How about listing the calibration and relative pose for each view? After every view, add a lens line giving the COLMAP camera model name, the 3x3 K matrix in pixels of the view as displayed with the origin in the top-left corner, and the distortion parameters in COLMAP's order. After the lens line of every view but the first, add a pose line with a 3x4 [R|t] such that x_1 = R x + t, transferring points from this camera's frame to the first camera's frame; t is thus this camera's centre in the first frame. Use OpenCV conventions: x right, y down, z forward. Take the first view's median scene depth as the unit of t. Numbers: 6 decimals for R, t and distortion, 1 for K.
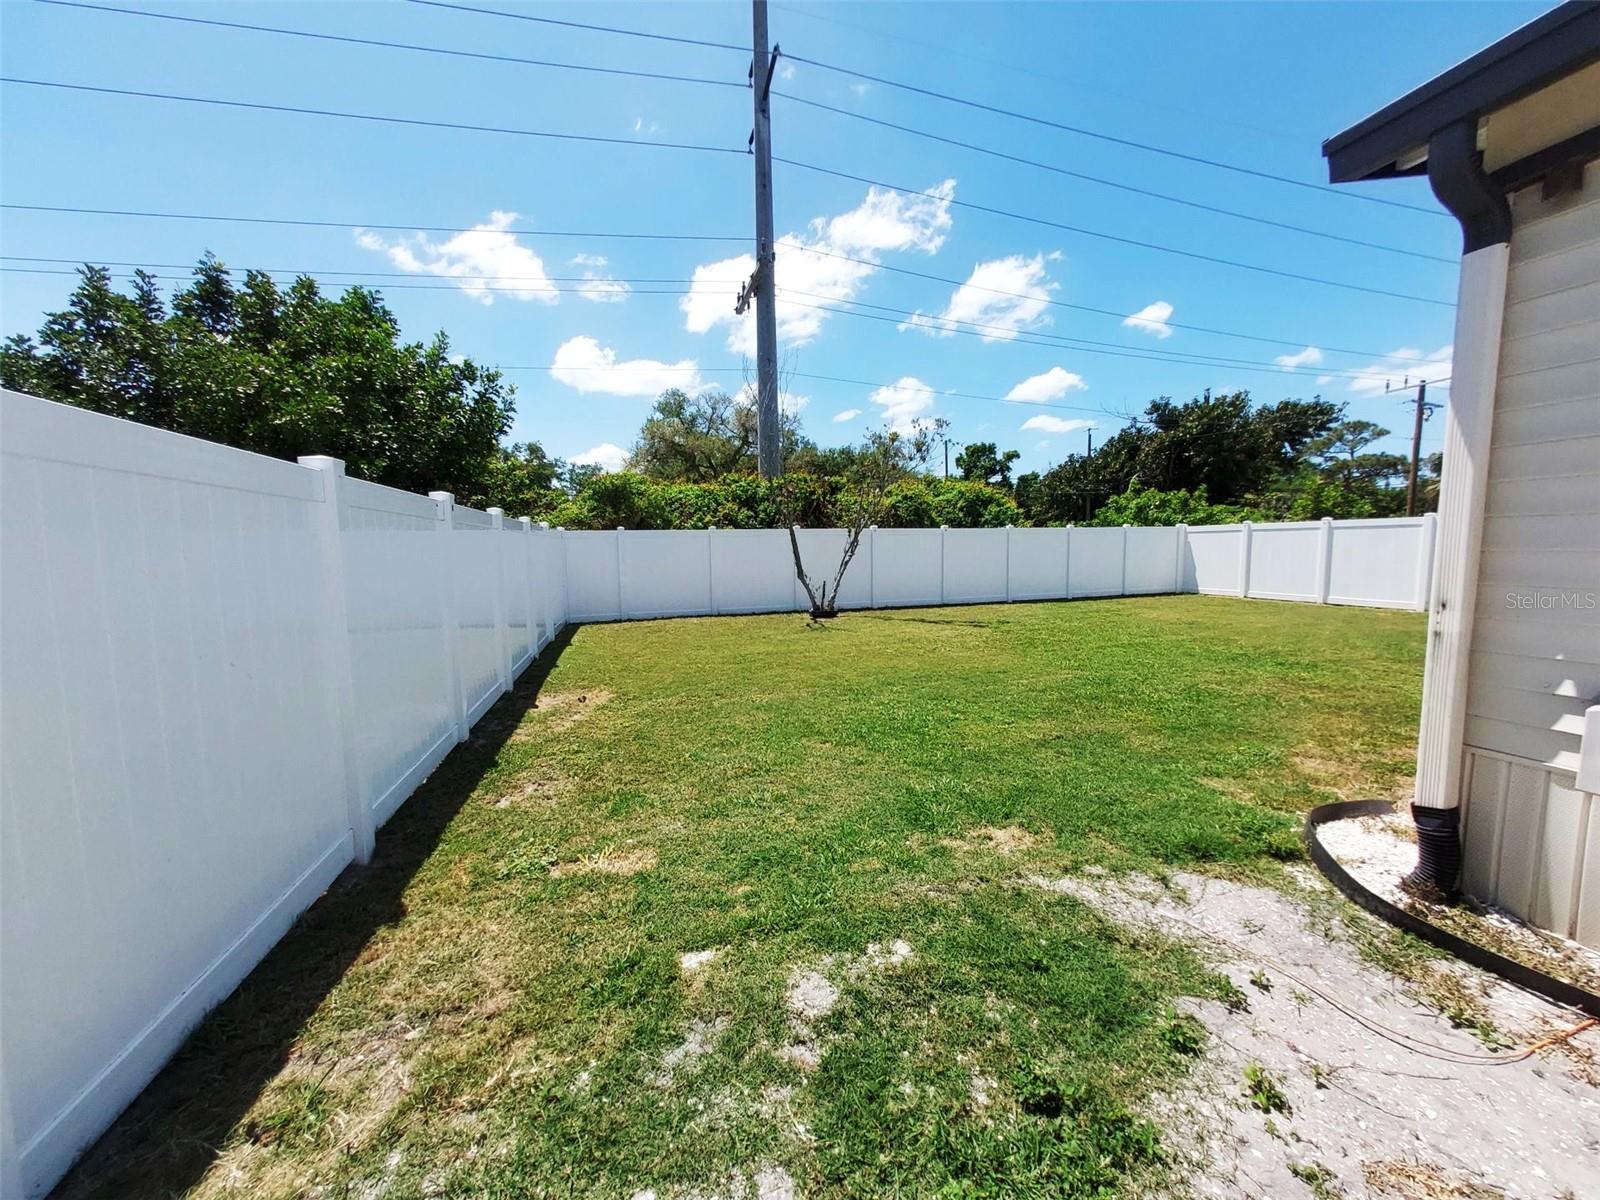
lens RADIAL K [[632.5, 0, 800.0], [0, 632.5, 600.0], [0, 0, 1]] dist [0.008913, 0.000259]
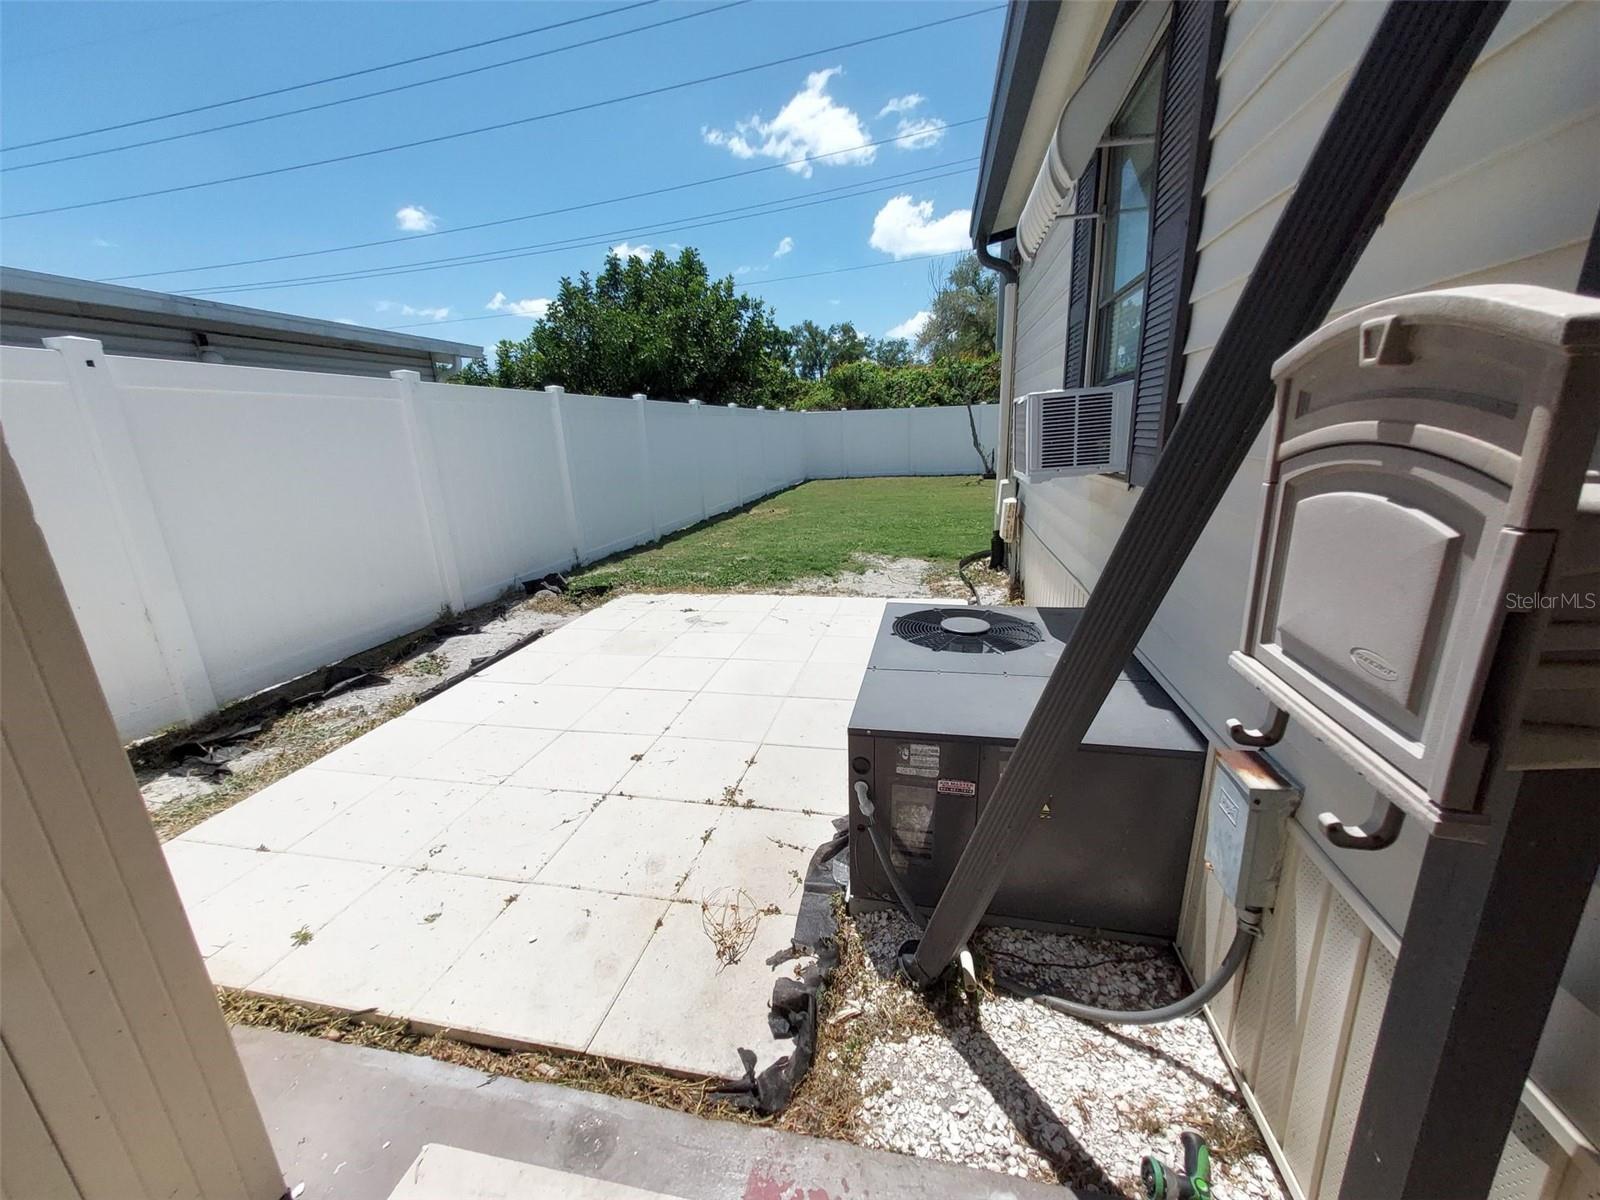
lens RADIAL K [[652.7, 0, 793.9], [0, 652.7, 619.2], [0, 0, 1]] dist [-0.000268, 0.000054]
pose [[0.883787, 0.108481, -0.455141, 0.251446], [-0.013360, 0.978206, 0.207209, 0.030848], [0.467699, -0.177048, 0.865974, -0.280472]]
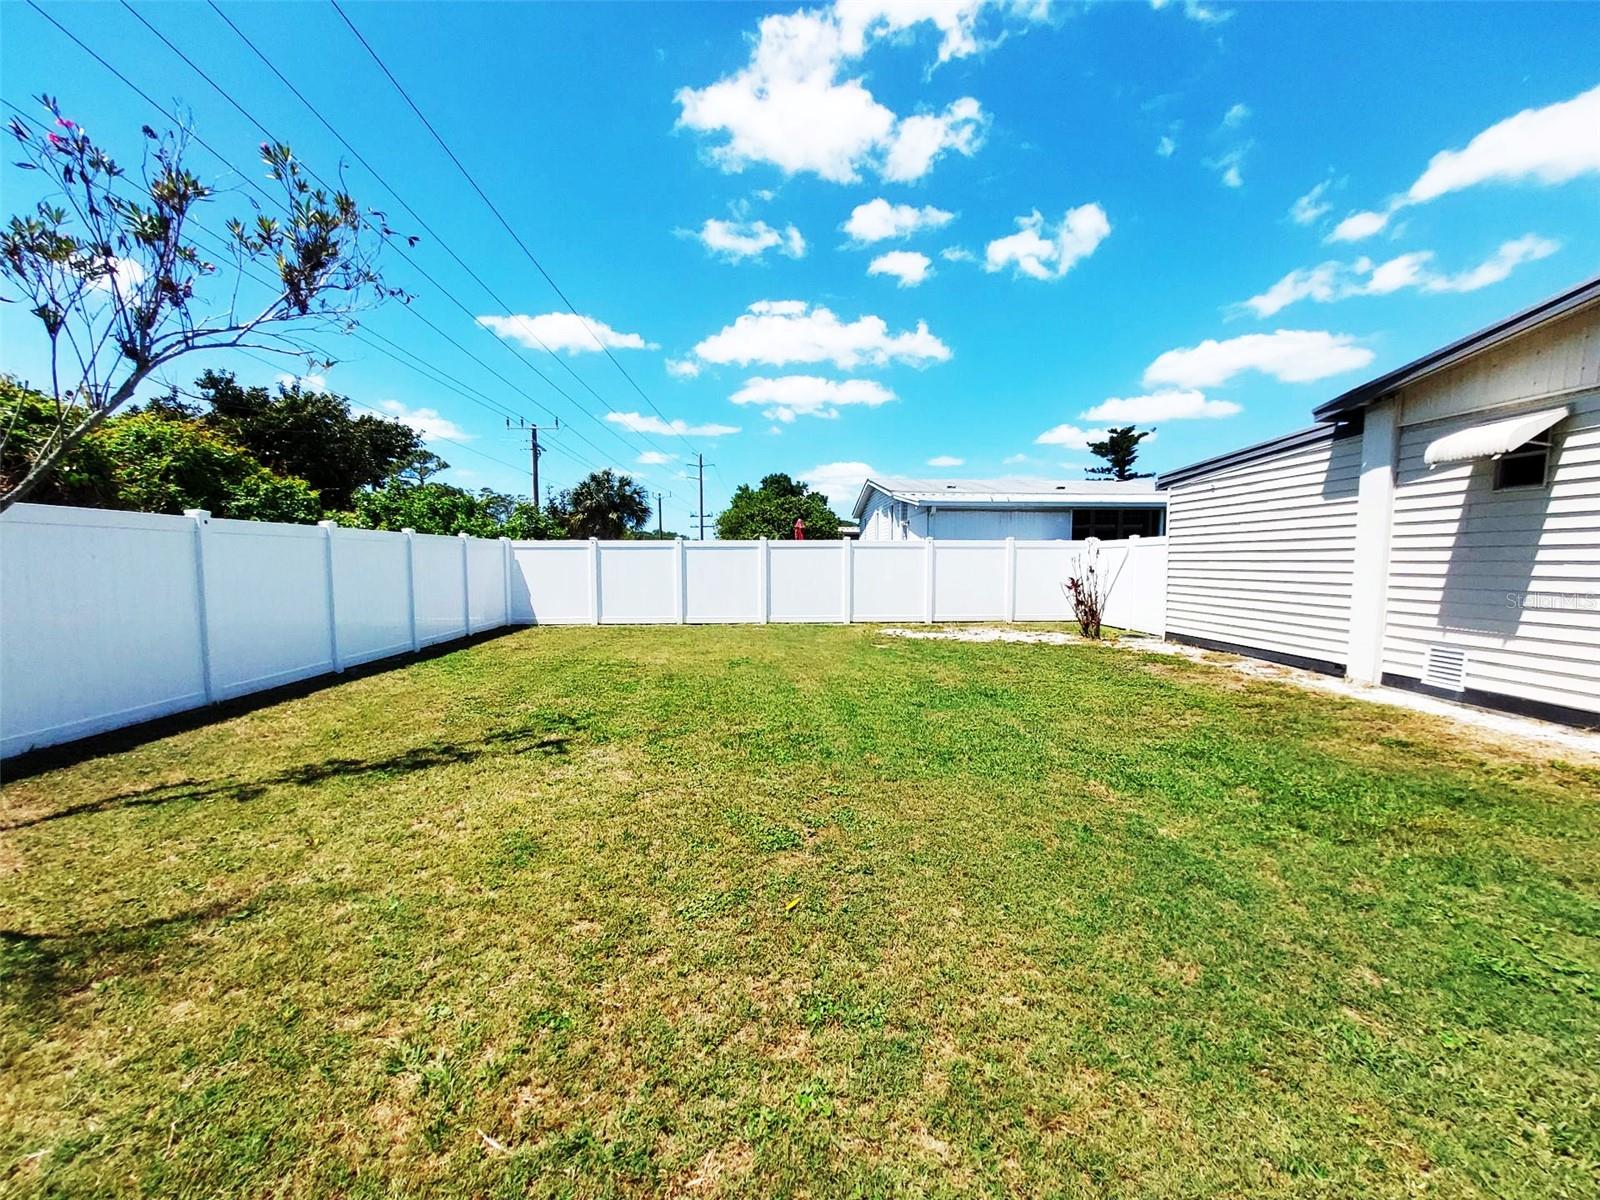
lens RADIAL K [[623.6, 0, 766.3], [0, 623.6, 554.1], [0, 0, 1]] dist [0.047470, 0.000100]
pose [[0.221640, 0.020896, 0.974905, -0.073264], [0.082803, 0.995756, -0.040167, -0.042238], [-0.971607, 0.089628, 0.218969, 0.534964]]
